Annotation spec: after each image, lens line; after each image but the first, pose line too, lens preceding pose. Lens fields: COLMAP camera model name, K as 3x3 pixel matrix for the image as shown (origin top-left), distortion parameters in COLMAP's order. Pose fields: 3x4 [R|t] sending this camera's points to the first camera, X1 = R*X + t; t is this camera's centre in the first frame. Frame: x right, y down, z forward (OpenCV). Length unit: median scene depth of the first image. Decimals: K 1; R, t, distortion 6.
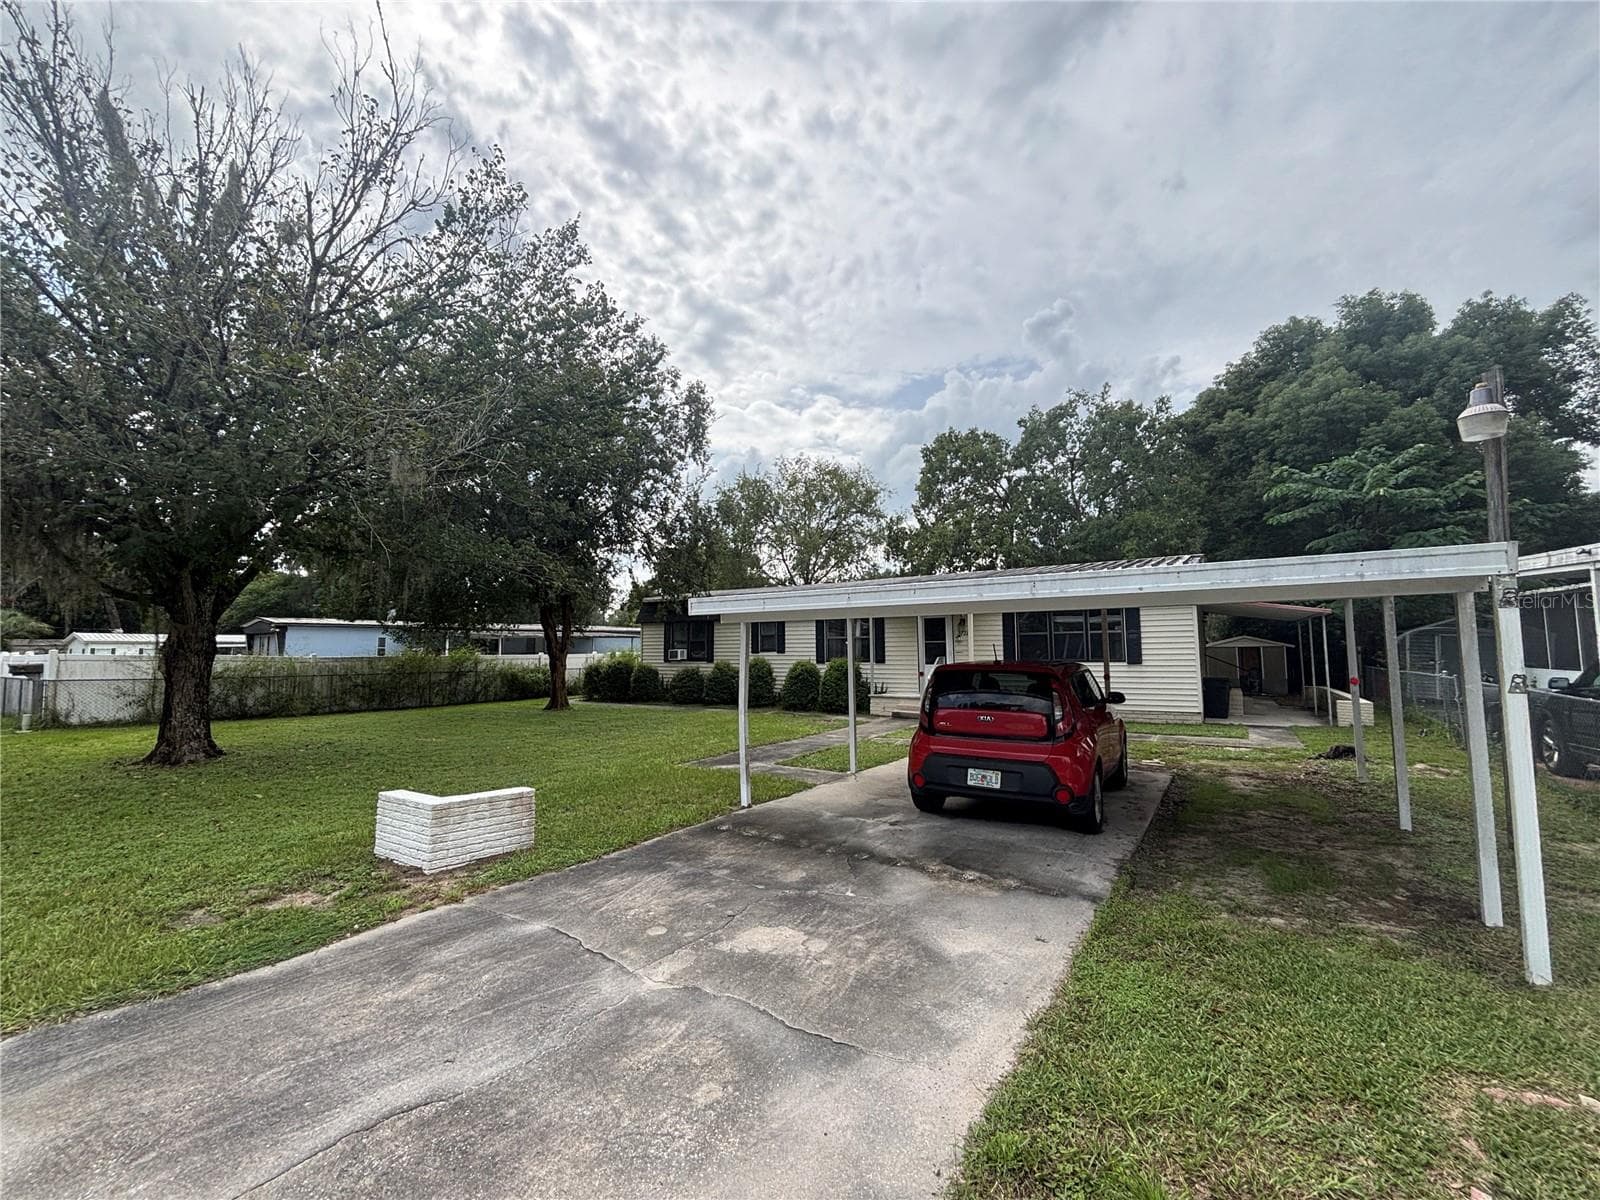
lens RADIAL K [[647.3, 0, 792.8], [0, 647.3, 600.4], [0, 0, 1]] dist [-0.016680, 0.009156]
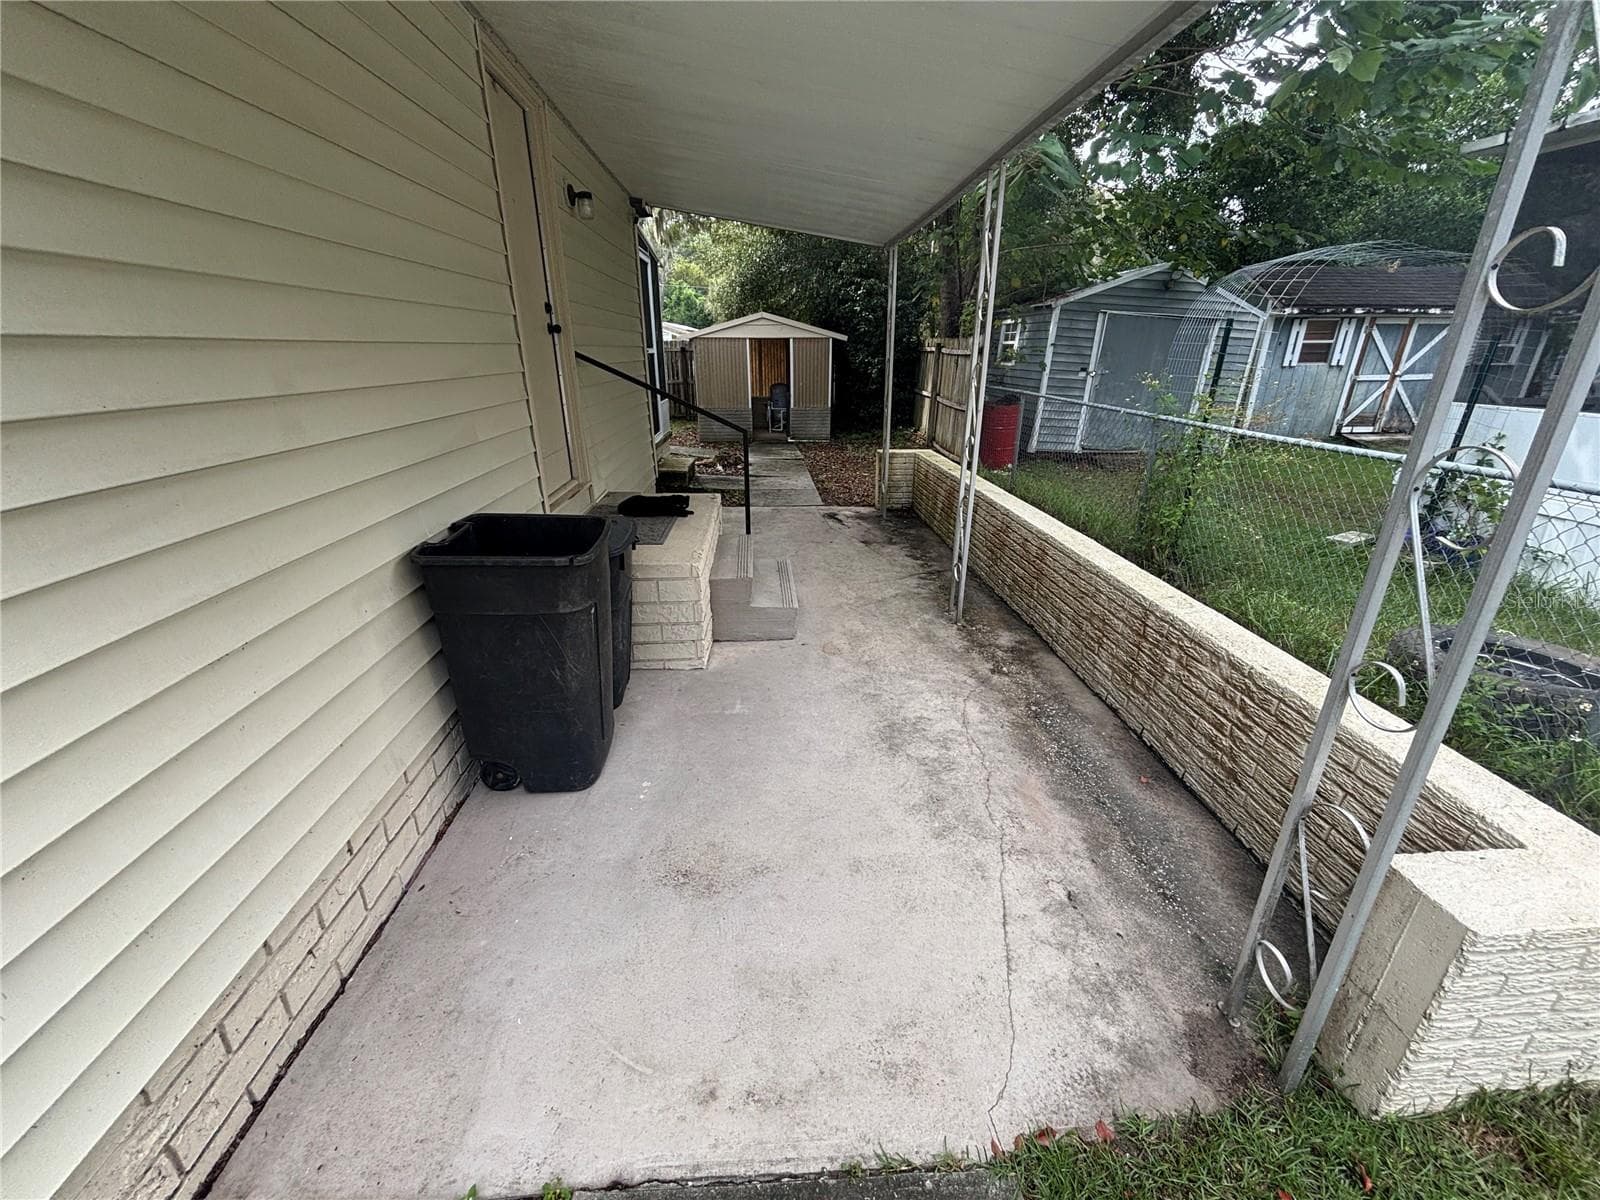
lens RADIAL K [[653.6, 0, 800.4], [0, 653.6, 595.9], [0, 0, 1]] dist [0.017937, -0.018248]
pose [[0.800136, -0.199187, 0.565779, 1.809242], [-0.060420, 0.911689, 0.406413, 0.210202], [-0.596767, -0.359370, 0.717441, 2.492723]]
